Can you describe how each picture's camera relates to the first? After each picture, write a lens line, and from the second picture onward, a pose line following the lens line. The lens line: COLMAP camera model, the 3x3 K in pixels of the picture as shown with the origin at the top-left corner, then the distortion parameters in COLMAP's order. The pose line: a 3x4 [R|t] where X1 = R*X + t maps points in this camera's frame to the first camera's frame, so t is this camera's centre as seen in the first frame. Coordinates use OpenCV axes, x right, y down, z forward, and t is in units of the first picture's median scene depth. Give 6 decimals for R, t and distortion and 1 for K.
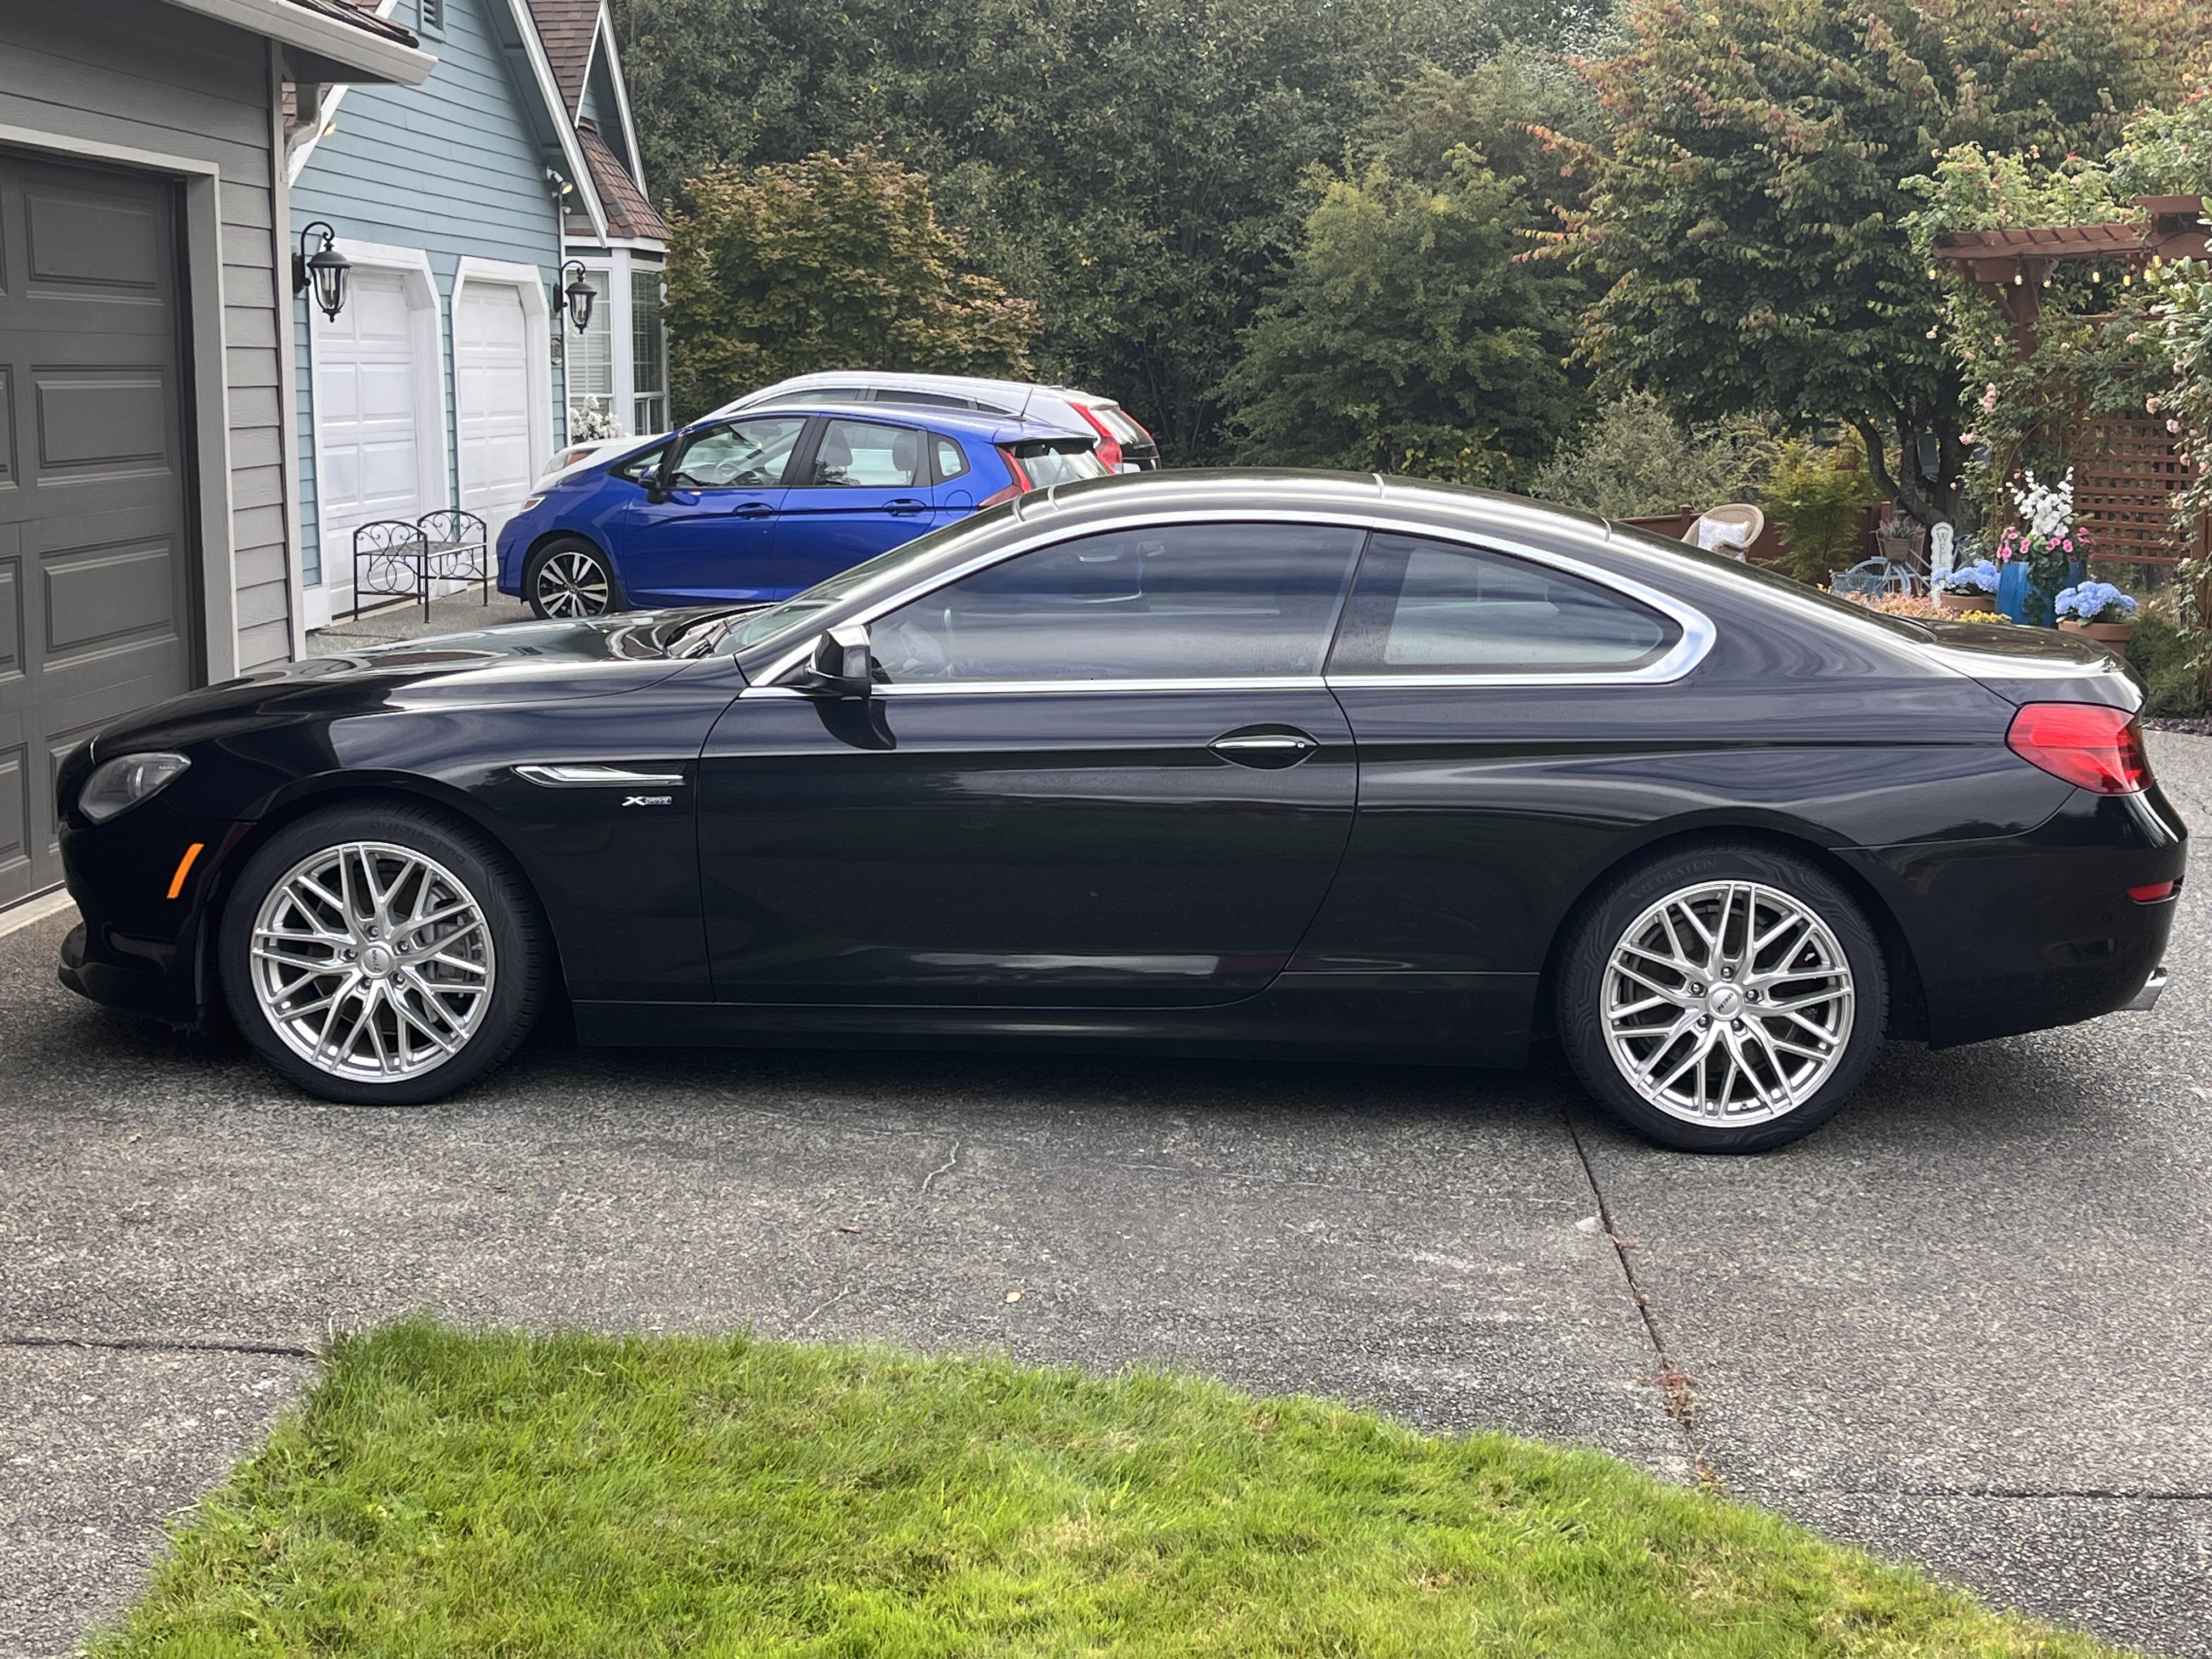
lens RADIAL K [[3072.4, 0, 1106.0], [0, 3072.4, 829.5], [0, 0, 1]] dist [0.222806, -0.066615]
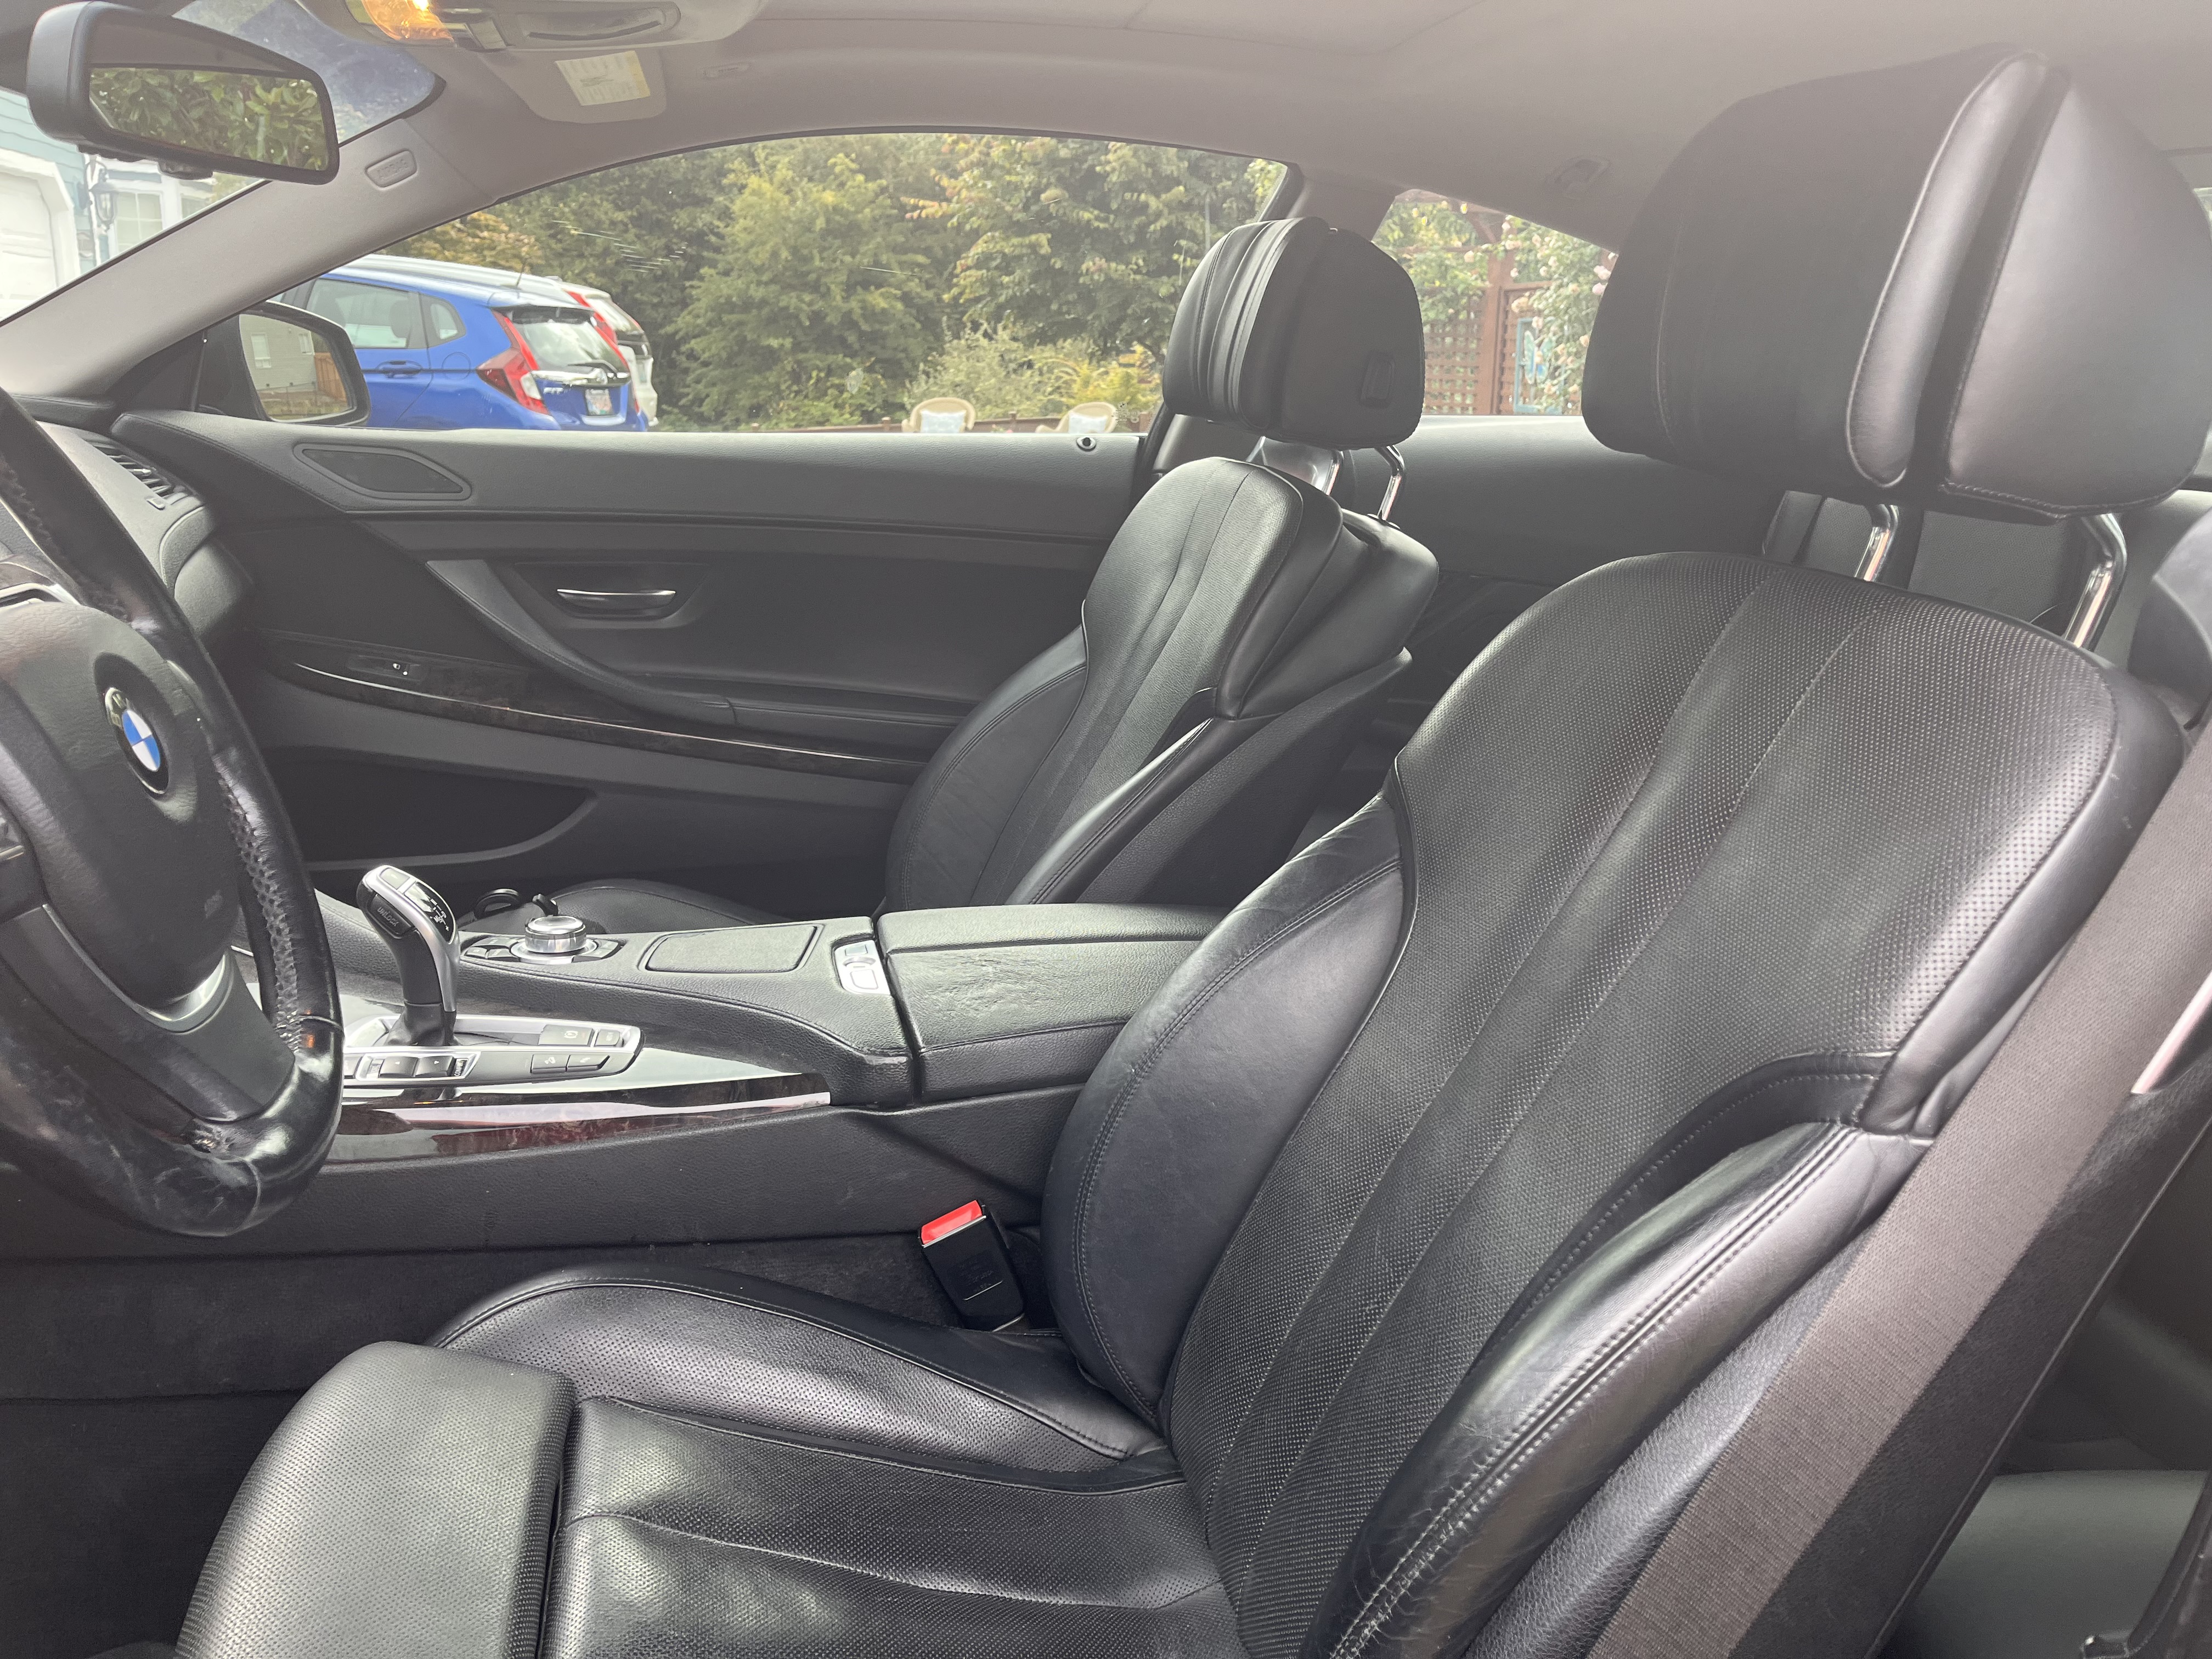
lens RADIAL K [[1690.3, 0, 1106.0], [0, 1690.3, 829.5], [0, 0, 1]] dist [0.068576, -0.073297]
pose [[0.959970, -0.053033, 0.275036, -0.002365], [0.017392, 0.991304, 0.130441, -0.010664], [-0.279562, -0.120436, 0.952544, 0.171170]]
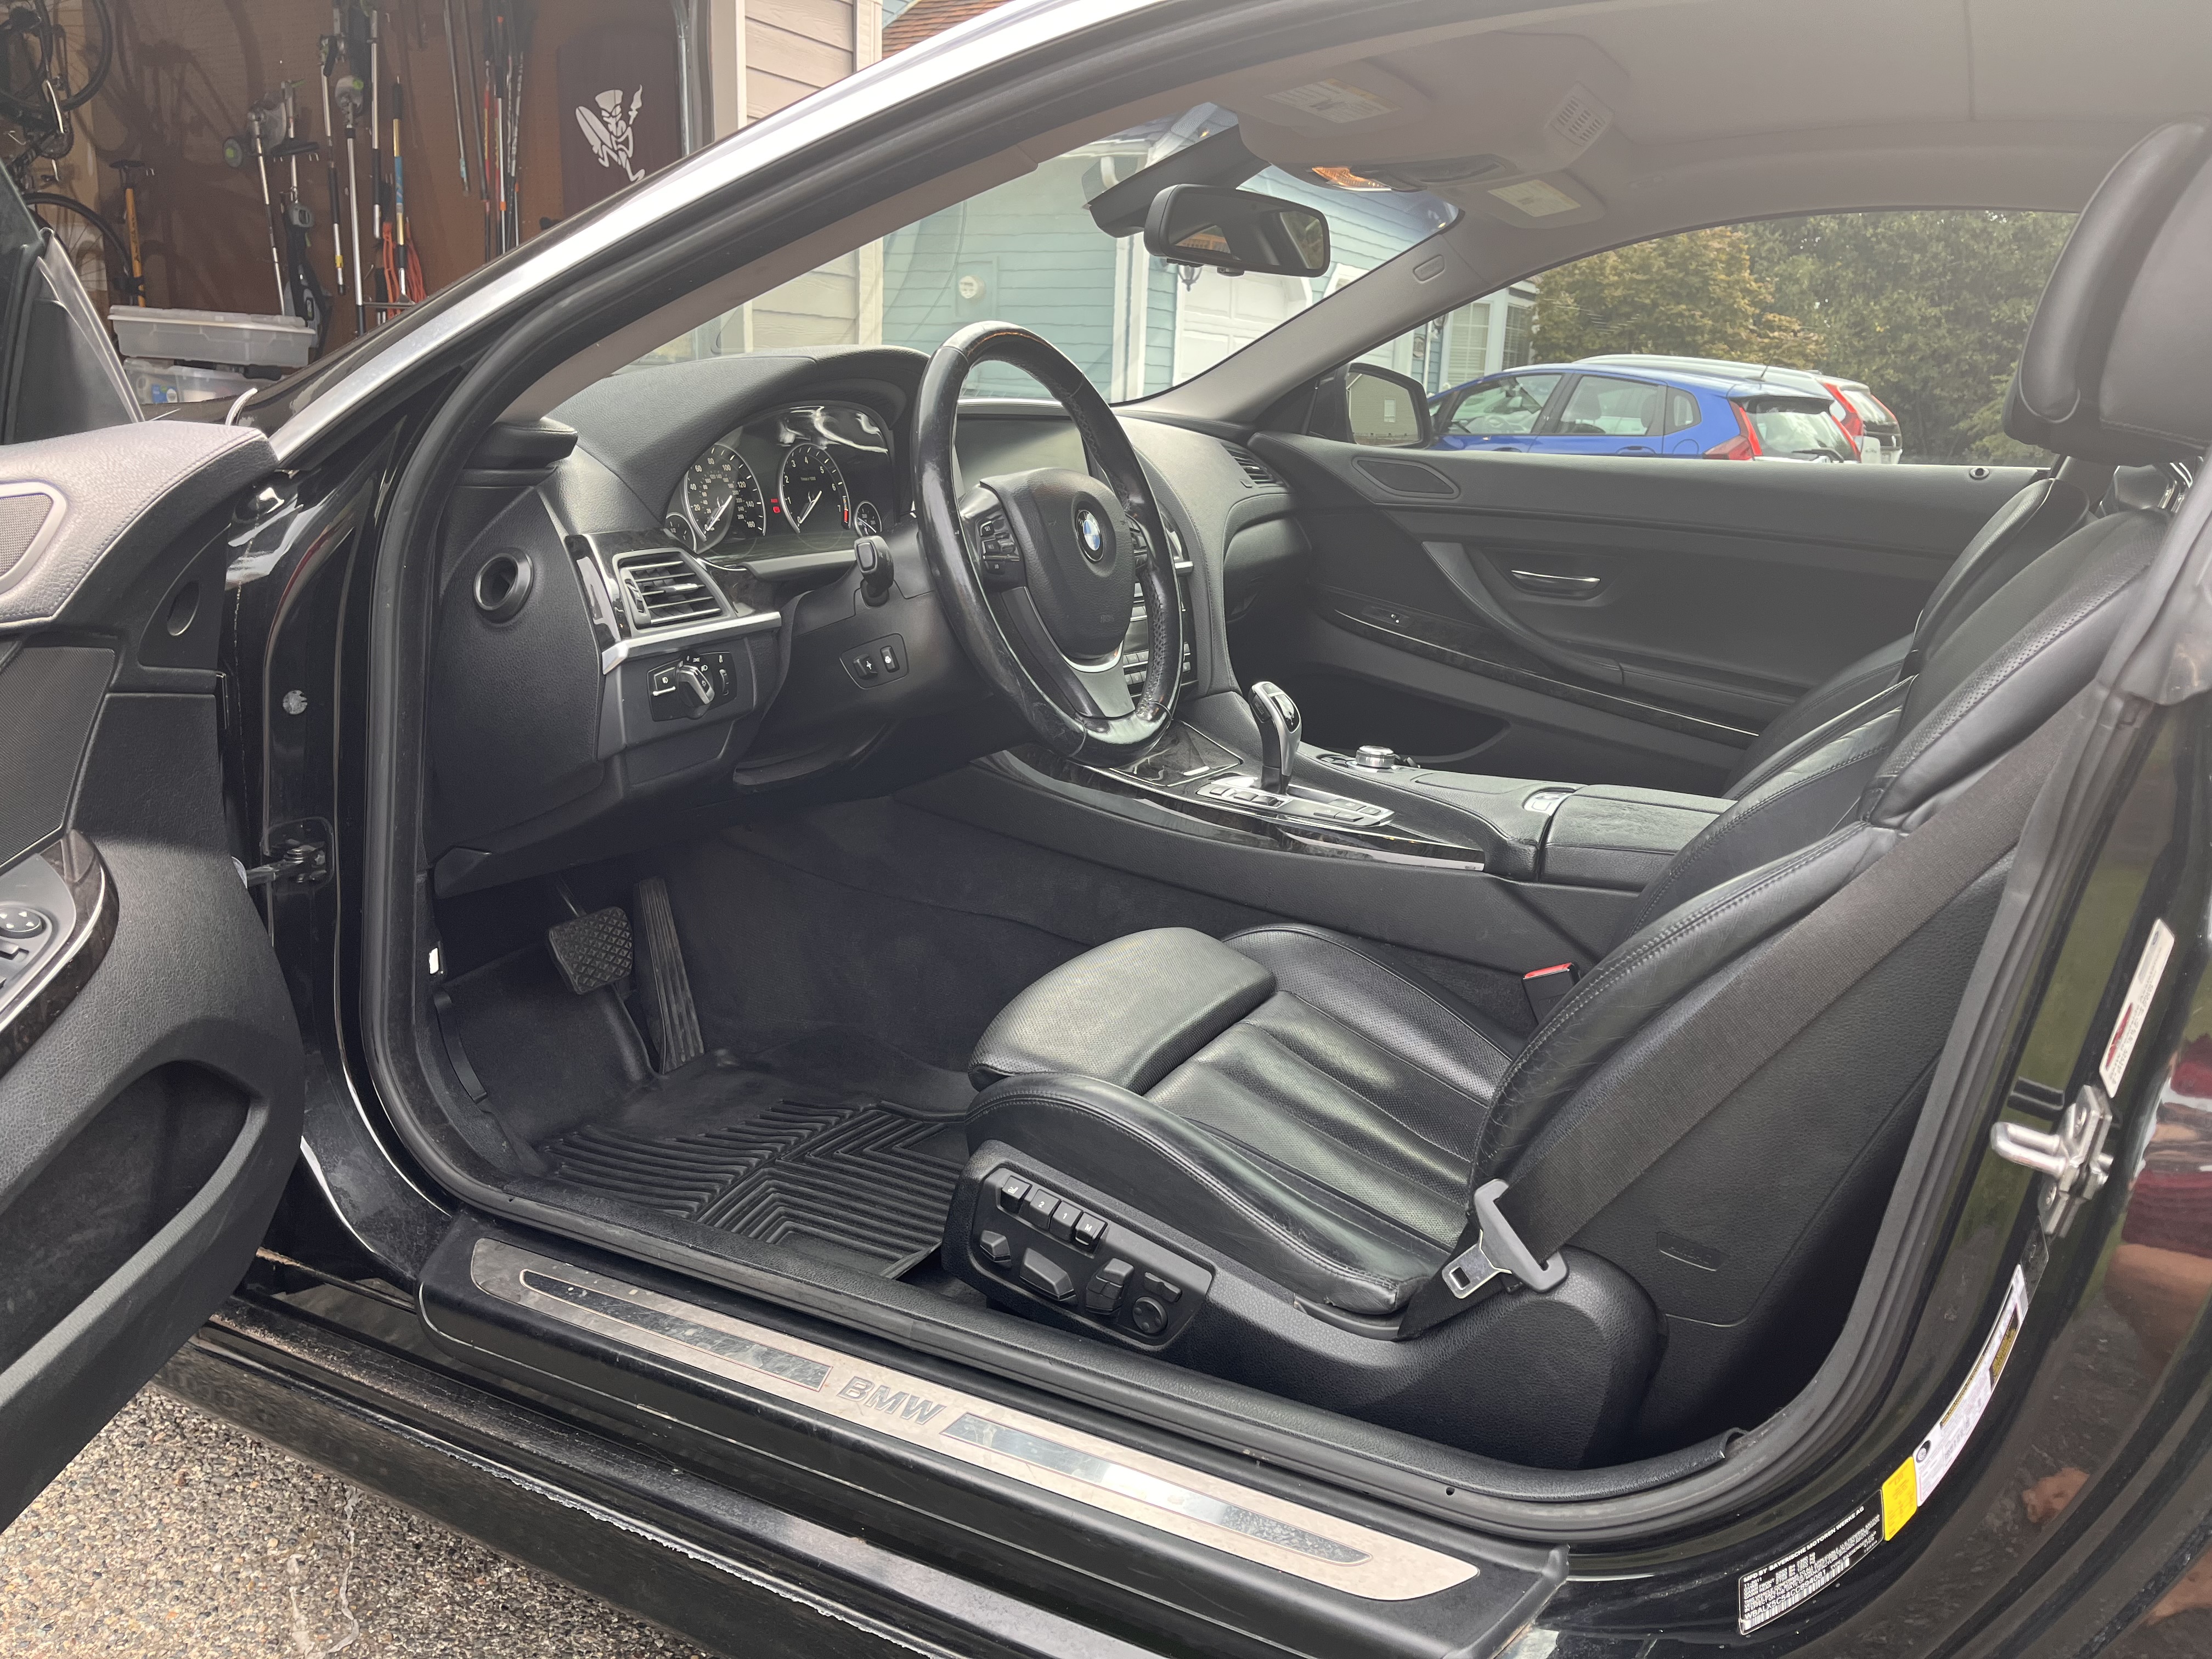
lens RADIAL K [[1690.3, 0, 1106.0], [0, 1690.3, 829.5], [0, 0, 1]] dist [0.068576, -0.073297]
pose [[0.910639, 0.130607, -0.392019, 0.009484], [-0.097095, 0.989803, 0.104221, -0.006676], [0.401634, -0.056844, 0.914034, 0.155727]]
